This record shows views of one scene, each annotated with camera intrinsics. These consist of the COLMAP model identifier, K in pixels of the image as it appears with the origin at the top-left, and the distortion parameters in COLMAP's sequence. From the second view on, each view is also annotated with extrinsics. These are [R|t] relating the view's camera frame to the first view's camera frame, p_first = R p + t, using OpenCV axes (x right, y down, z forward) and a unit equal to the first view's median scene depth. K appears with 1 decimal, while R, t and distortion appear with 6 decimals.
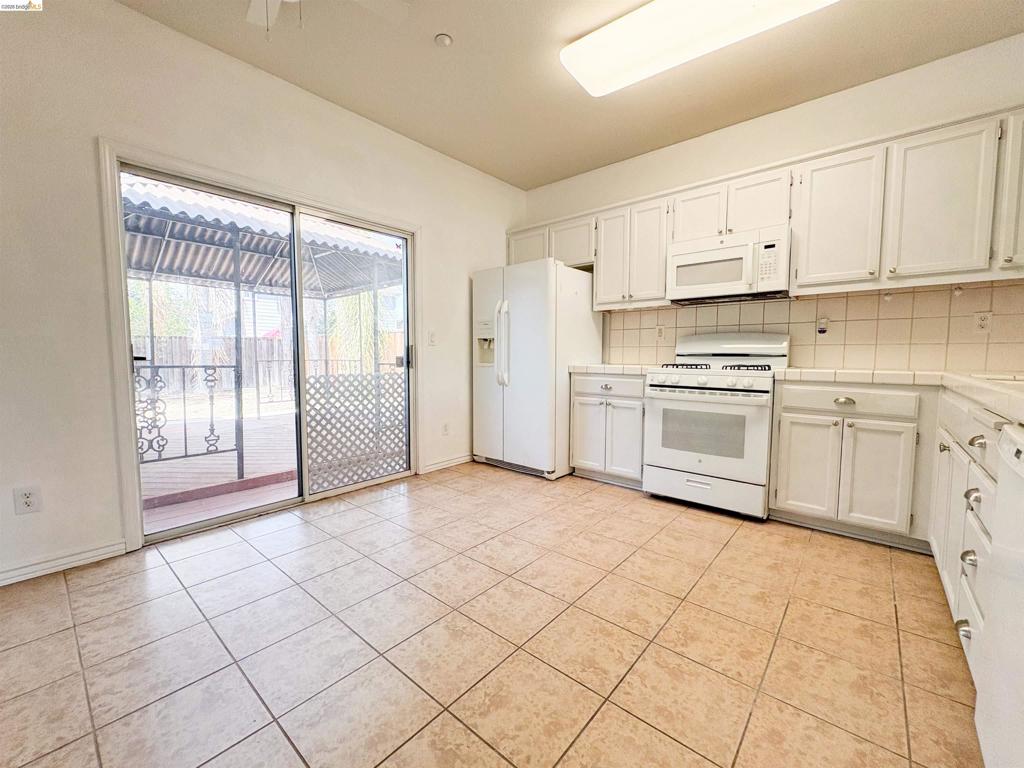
lens RADIAL K [[412.5, 0, 513.4], [0, 412.5, 384.5], [0, 0, 1]] dist [-0.000460, 0.000538]
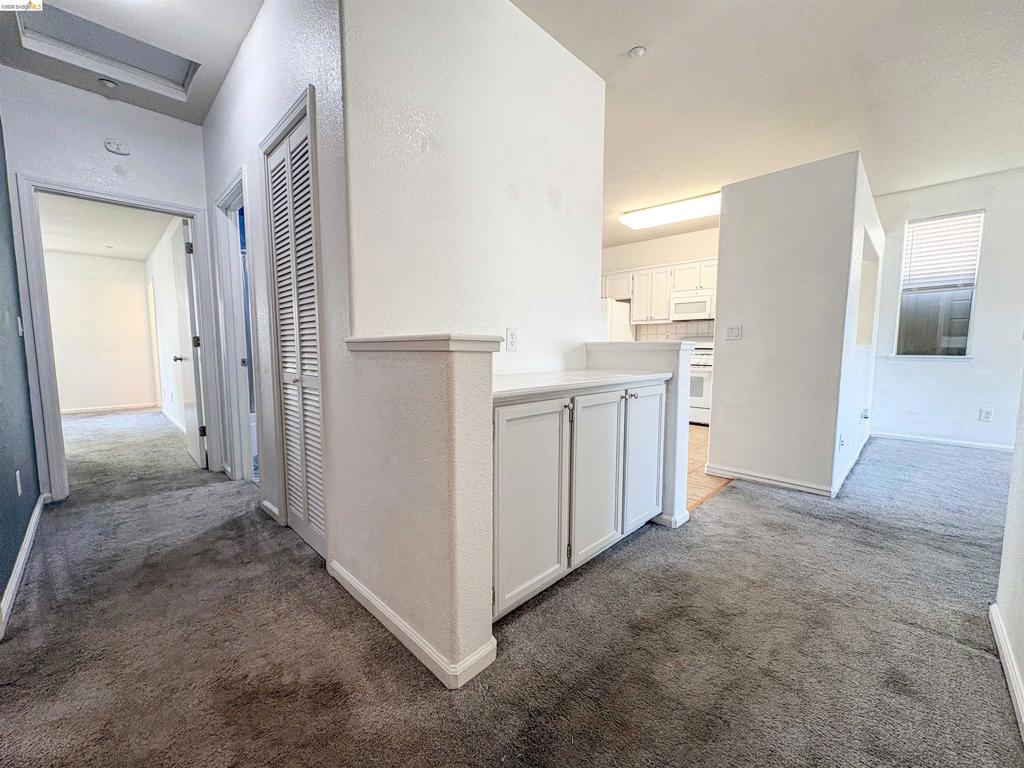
lens RADIAL K [[412.5, 0, 512.4], [0, 412.5, 386.6], [0, 0, 1]] dist [-0.000460, 0.000538]
pose [[0.998213, 0.008781, -0.059100, -0.252544], [-0.007923, 0.999860, 0.014740, 0.082589], [0.059221, -0.014245, 0.998143, -0.991350]]
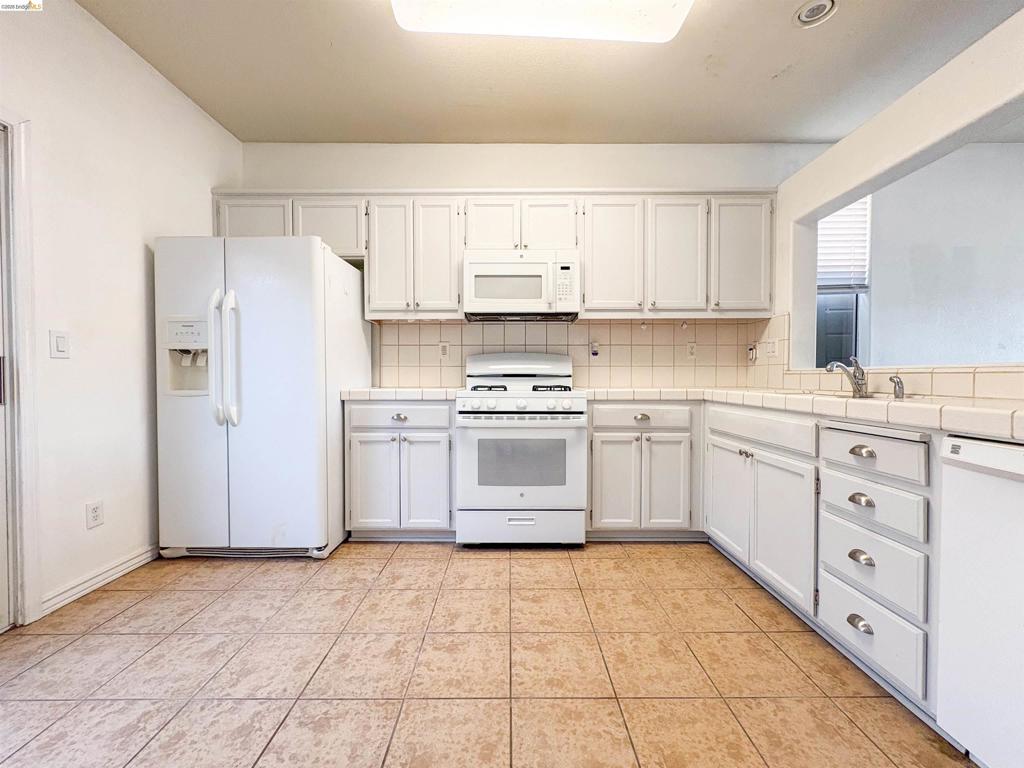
lens RADIAL K [[412.5, 0, 509.0], [0, 412.5, 385.0], [0, 0, 1]] dist [-0.000460, 0.000538]
pose [[0.760627, -0.016520, 0.648978, -0.123995], [0.050460, 0.998156, -0.033732, -0.019117], [-0.647225, 0.058405, 0.760059, 0.292771]]
